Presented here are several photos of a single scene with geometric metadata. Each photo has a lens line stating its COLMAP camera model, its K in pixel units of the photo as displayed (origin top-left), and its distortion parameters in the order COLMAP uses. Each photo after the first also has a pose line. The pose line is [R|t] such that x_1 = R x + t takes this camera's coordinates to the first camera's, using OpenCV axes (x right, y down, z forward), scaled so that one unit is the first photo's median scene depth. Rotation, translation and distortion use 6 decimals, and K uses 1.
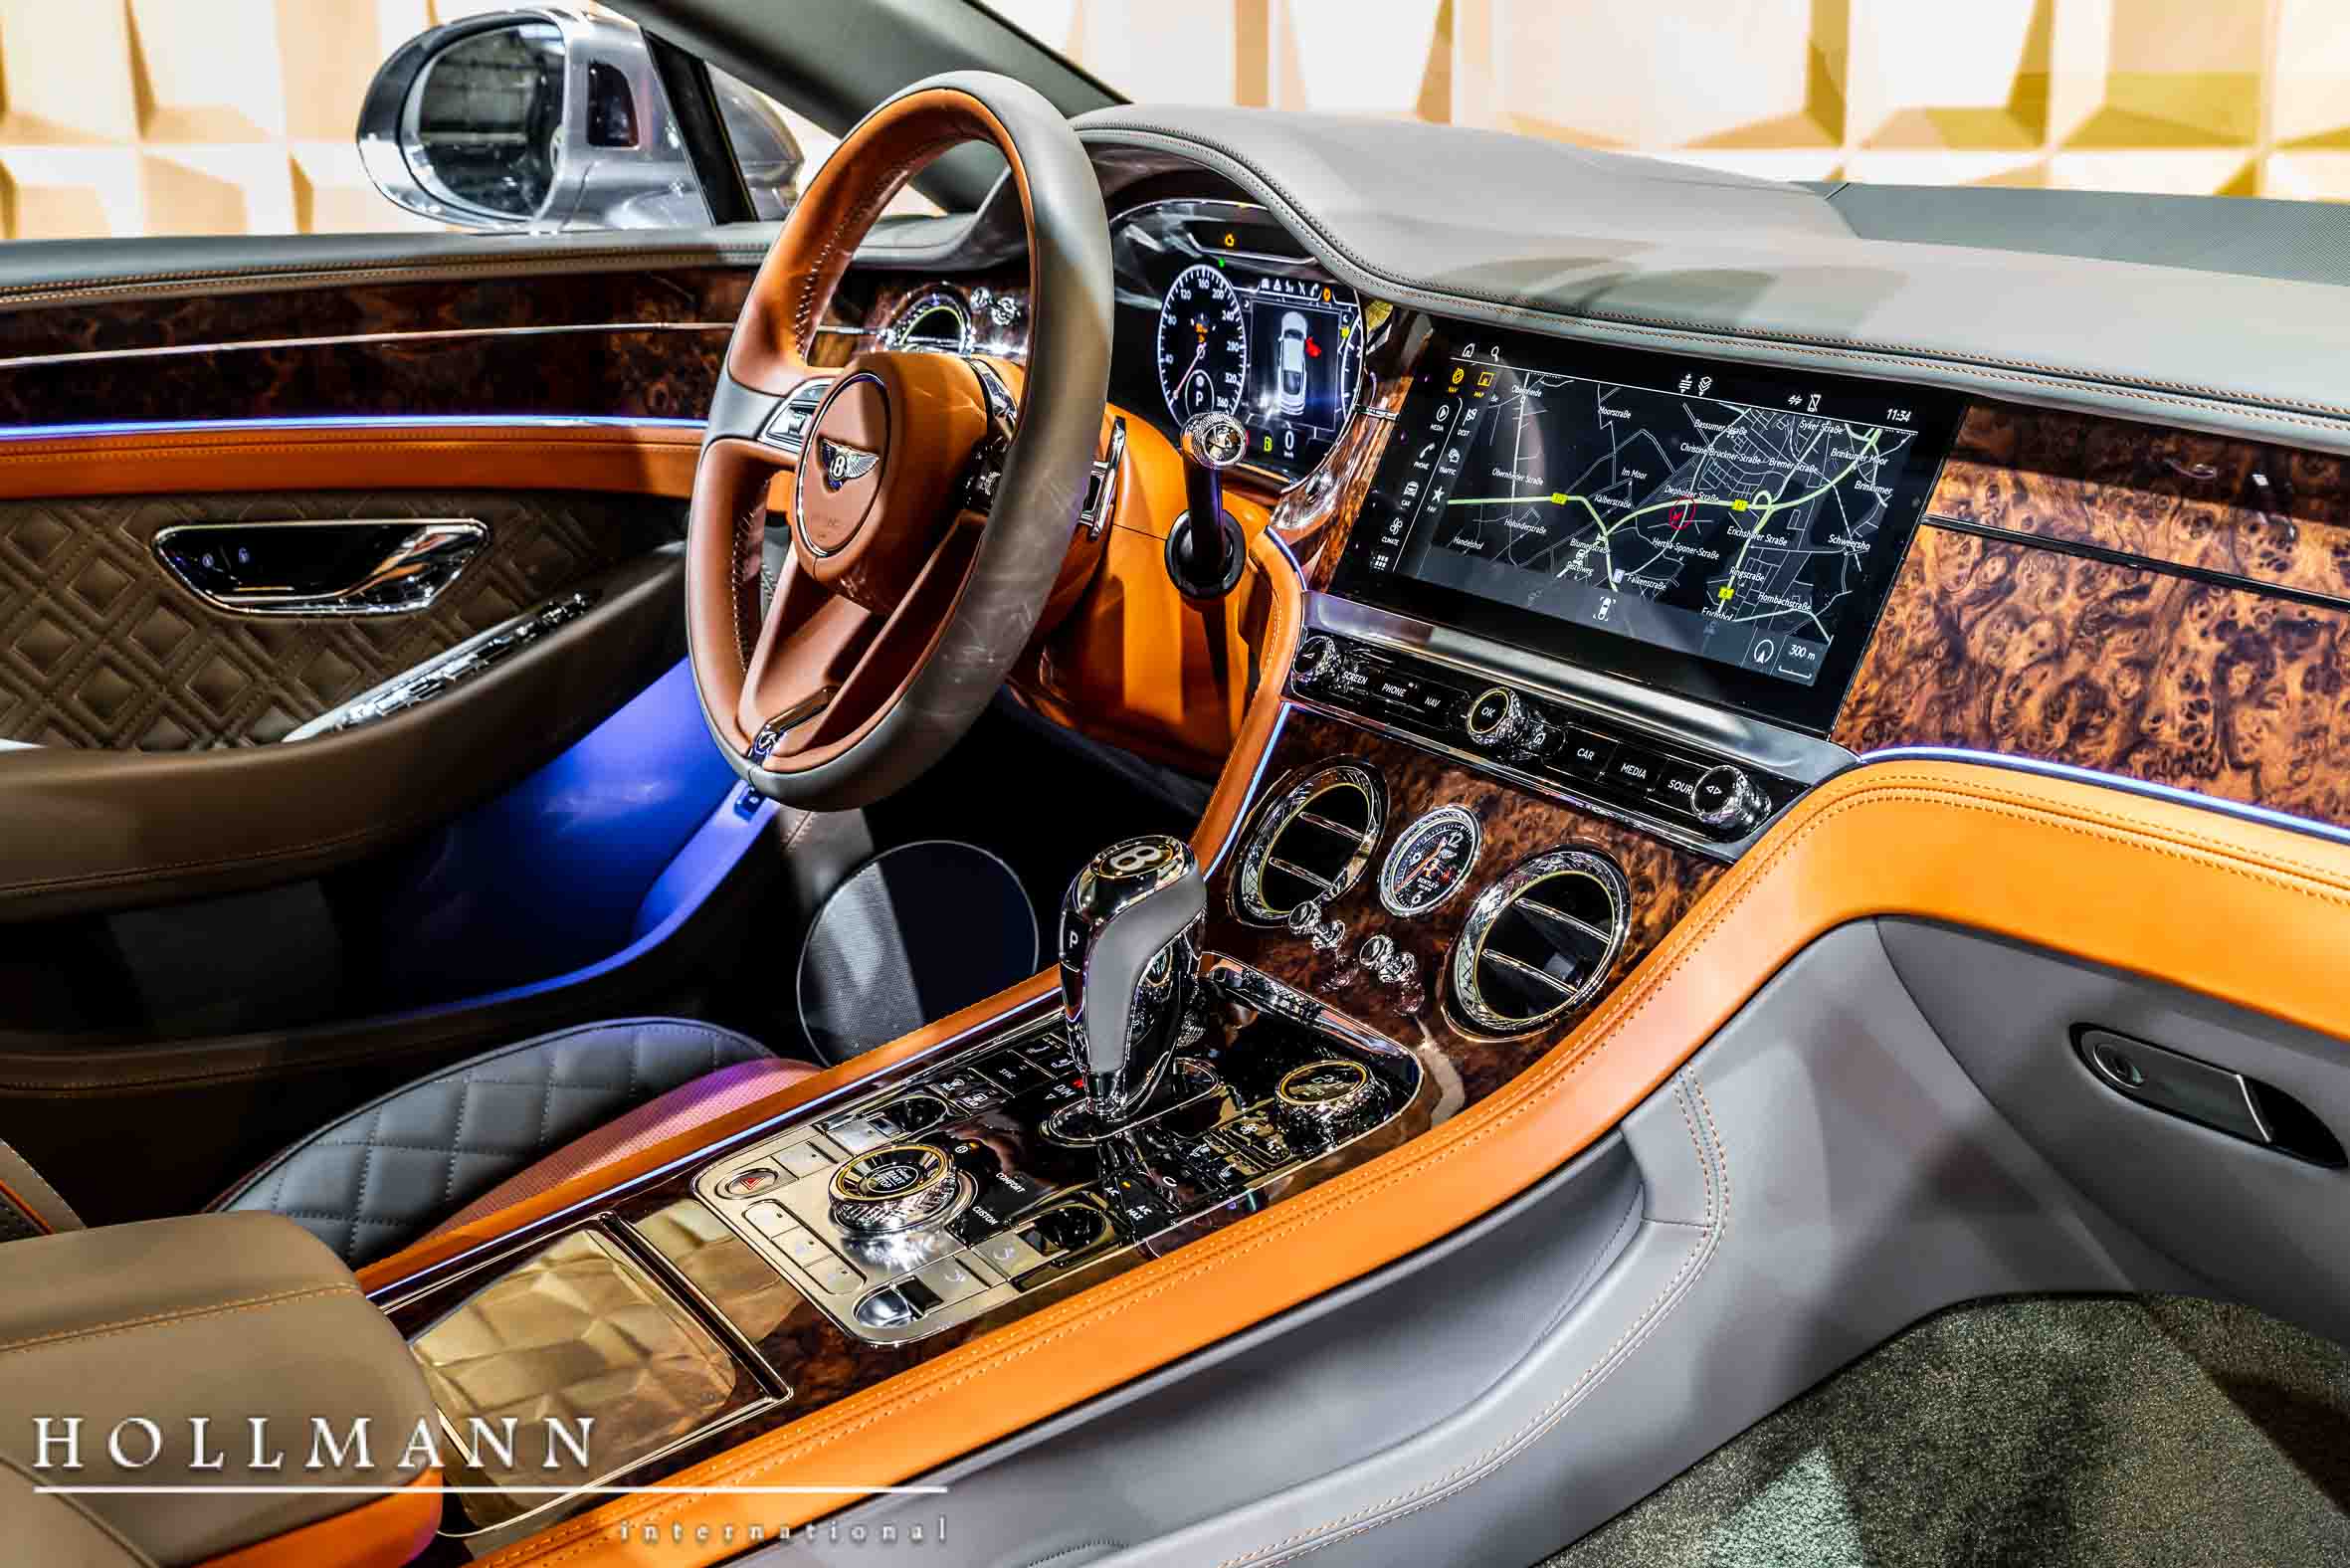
lens RADIAL K [[2899.5, 0, 1175.0], [0, 2899.5, 784.0], [0, 0, 1]] dist [-0.009402, 0.027669]
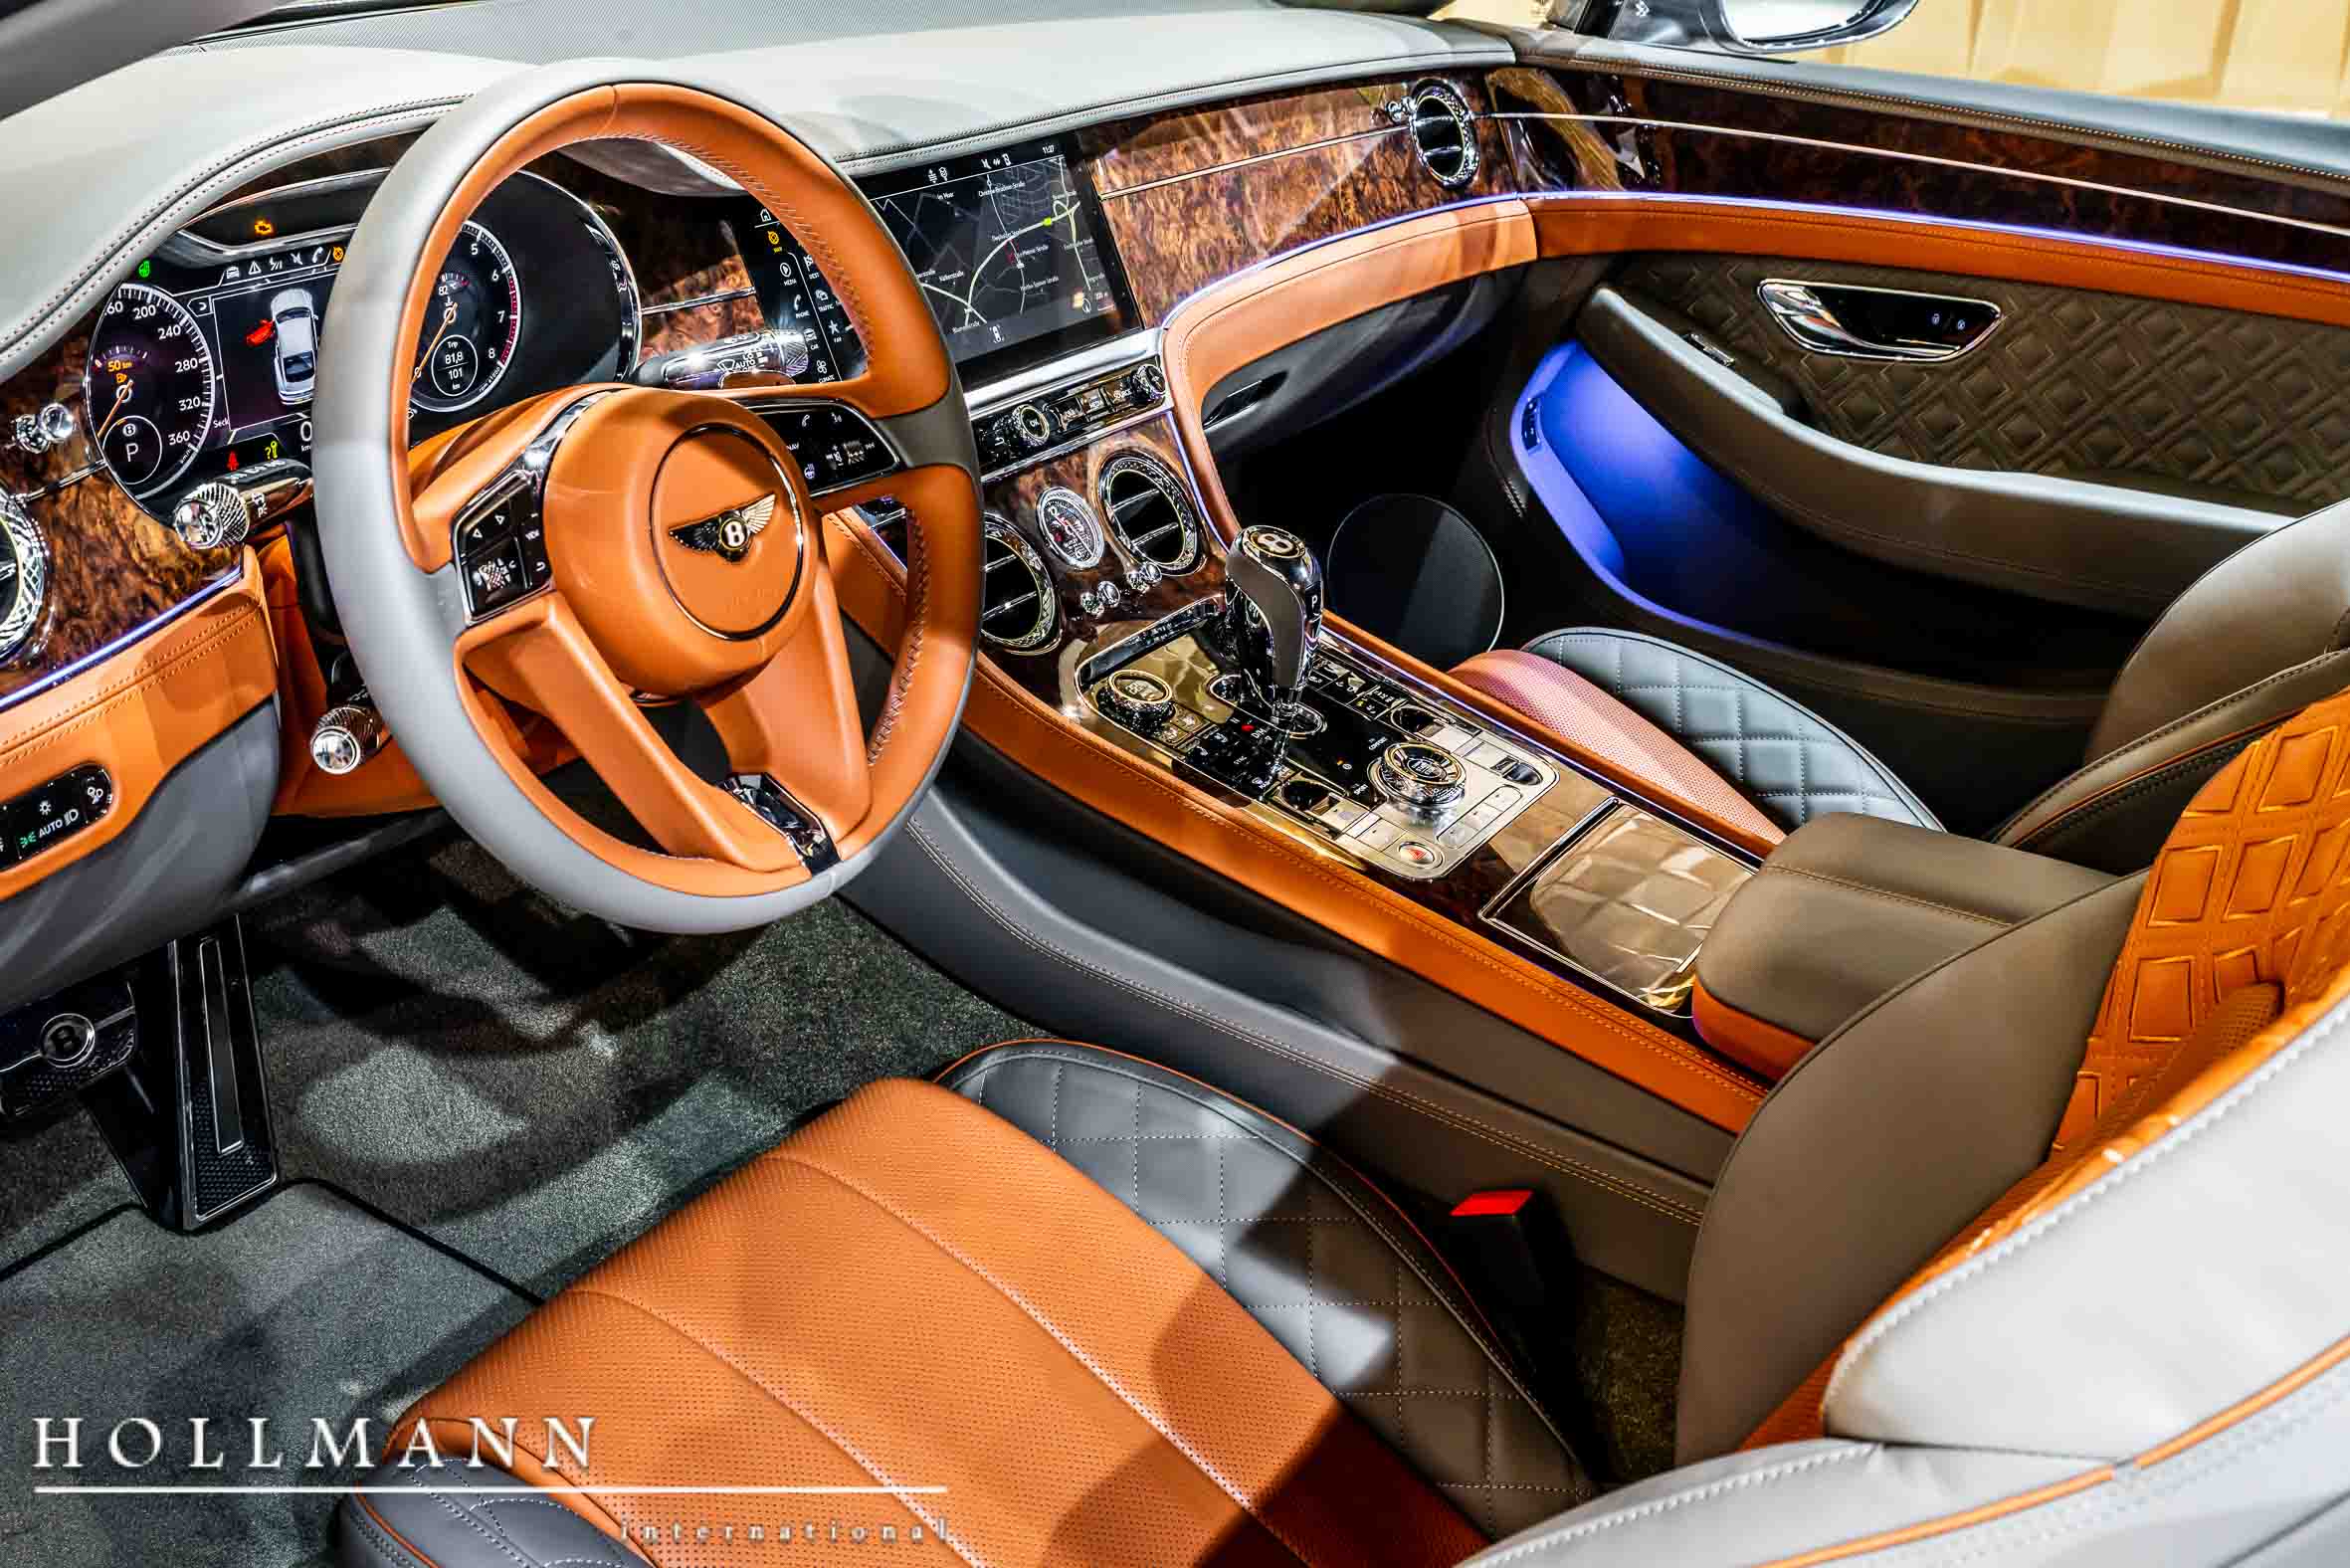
lens RADIAL K [[2474.8, 0, 1175.0], [0, 2474.8, 784.0], [0, 0, 1]] dist [-0.024246, -0.020084]
pose [[-0.478704, -0.386089, 0.788529, -1.053372], [0.167876, 0.841299, 0.513842, -0.539279], [-0.861777, 0.378353, -0.337918, 1.551940]]
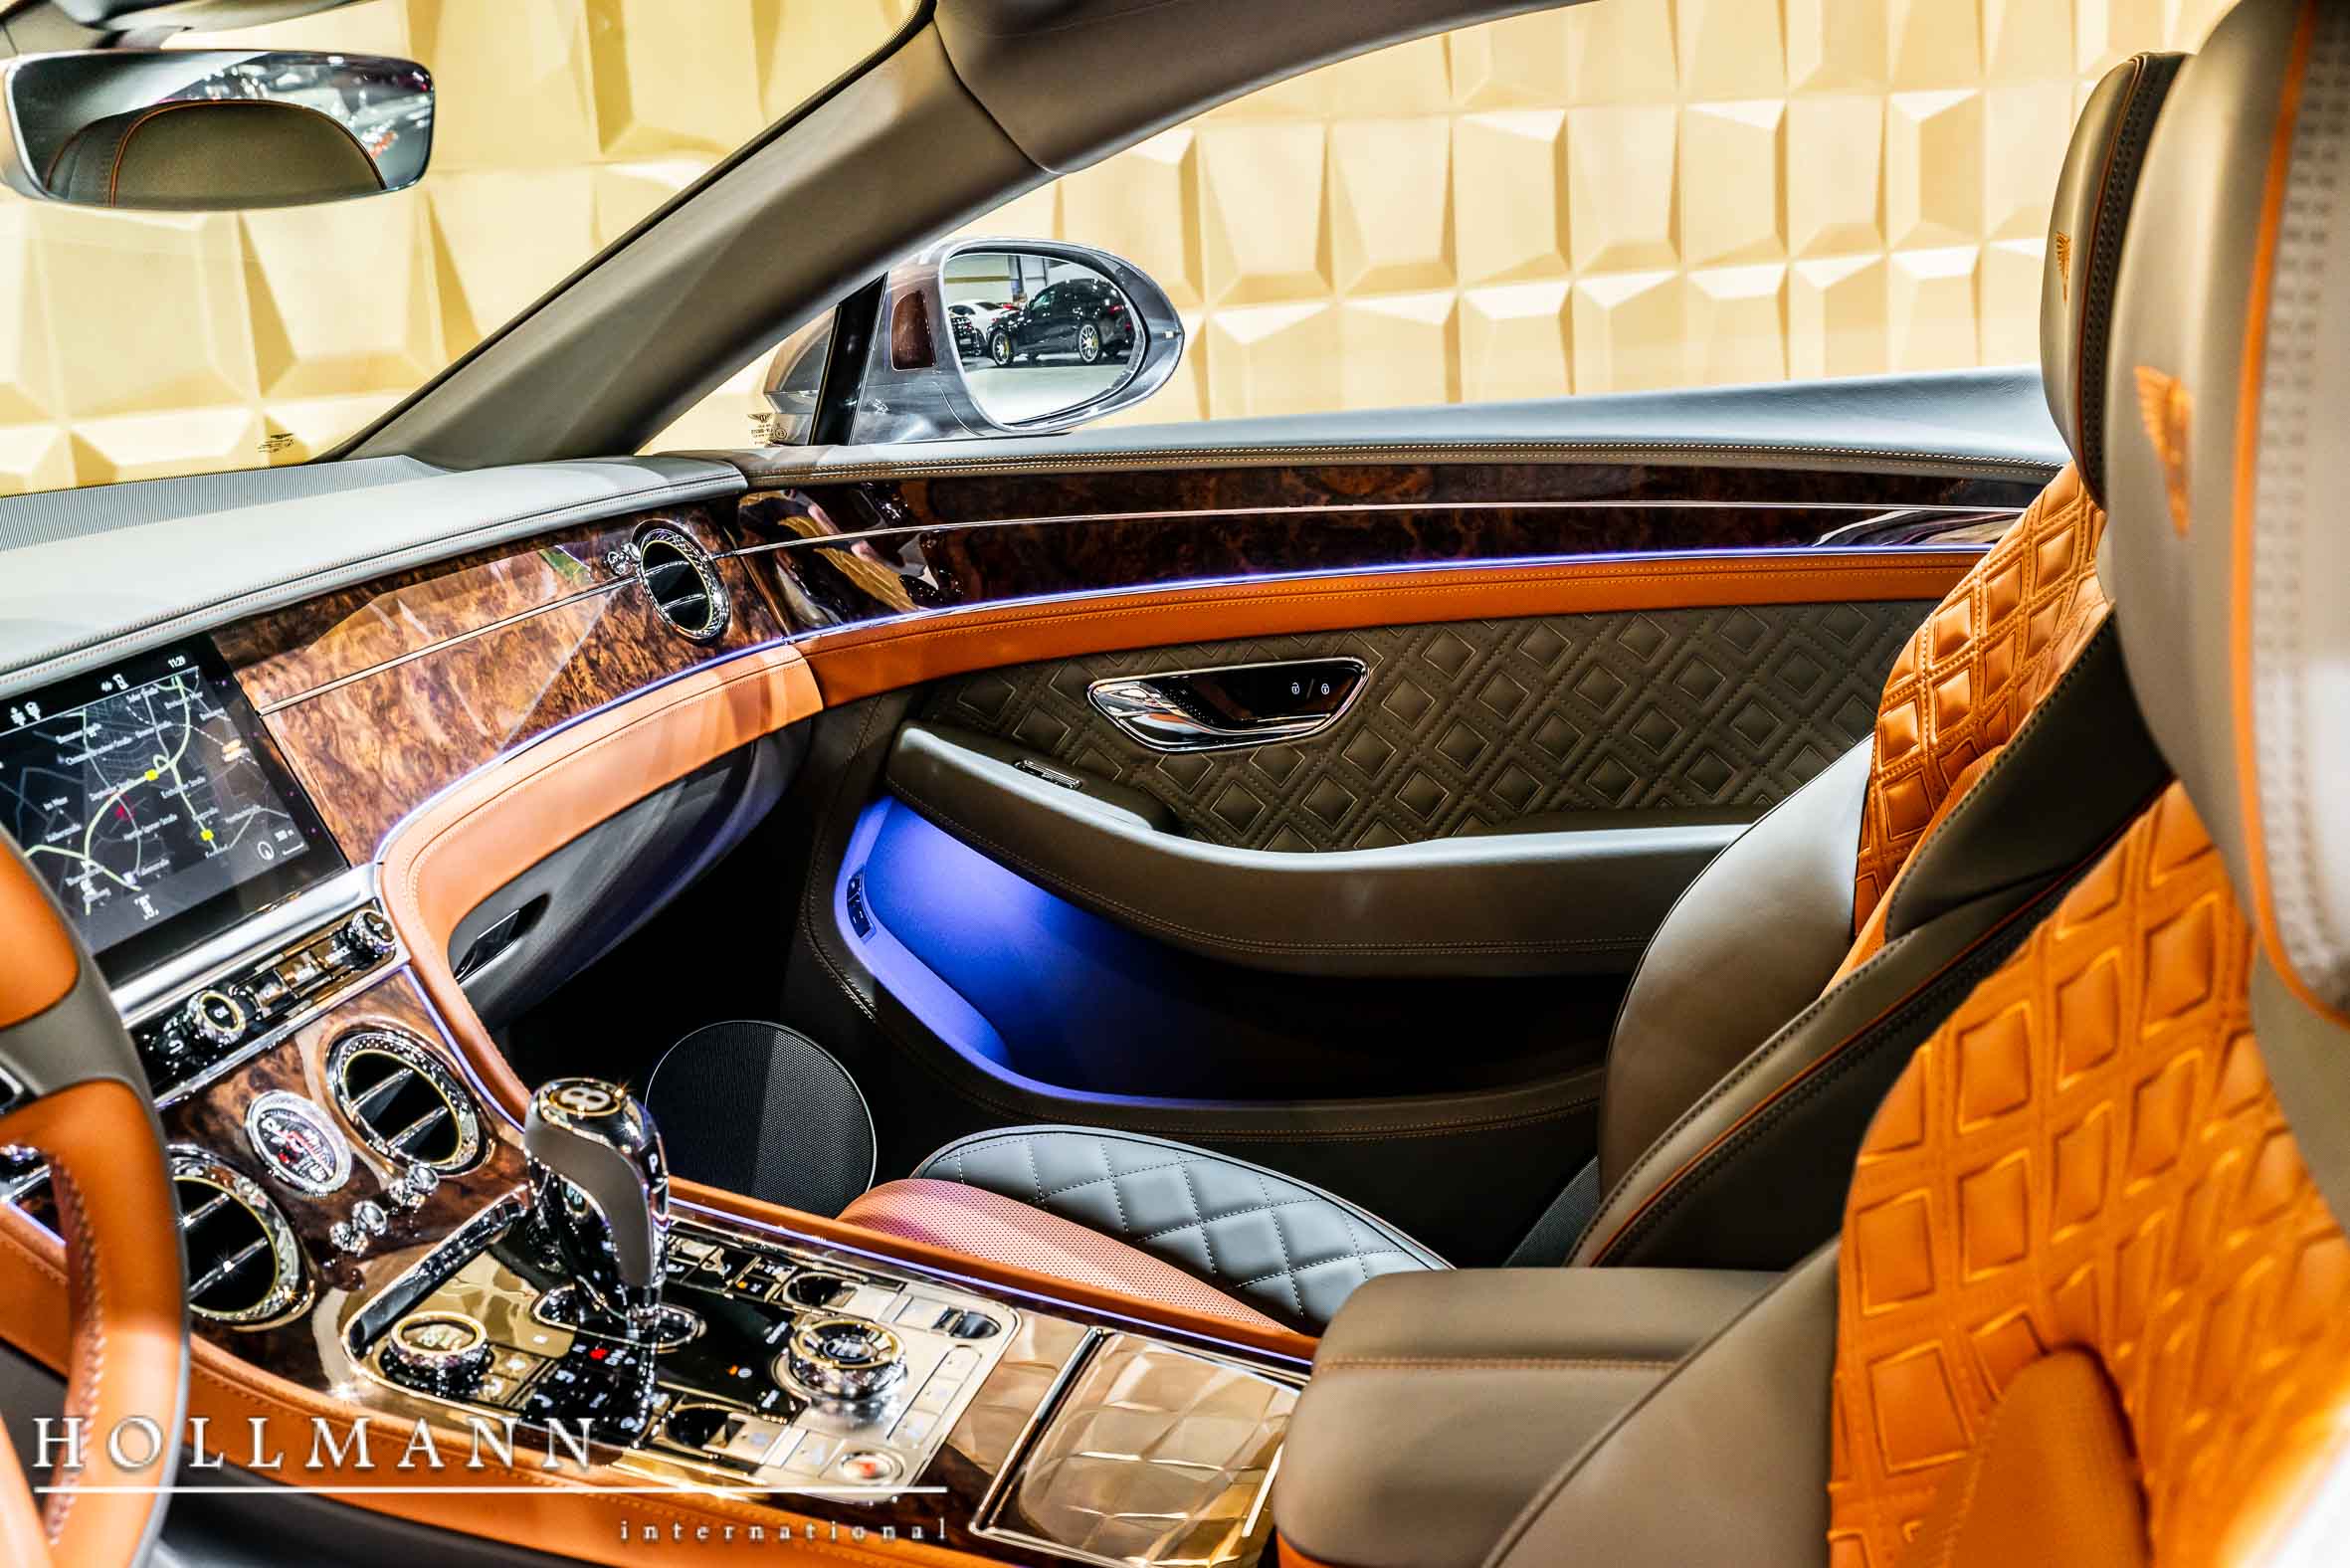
lens RADIAL K [[2770.8, 0, 1175.0], [0, 2770.8, 784.0], [0, 0, 1]] dist [-0.003724, -0.033756]
pose [[-0.726585, -0.099482, 0.679837, -0.896924], [0.241331, 0.889466, 0.388084, -0.443454], [-0.643299, 0.446042, -0.622264, 1.490107]]
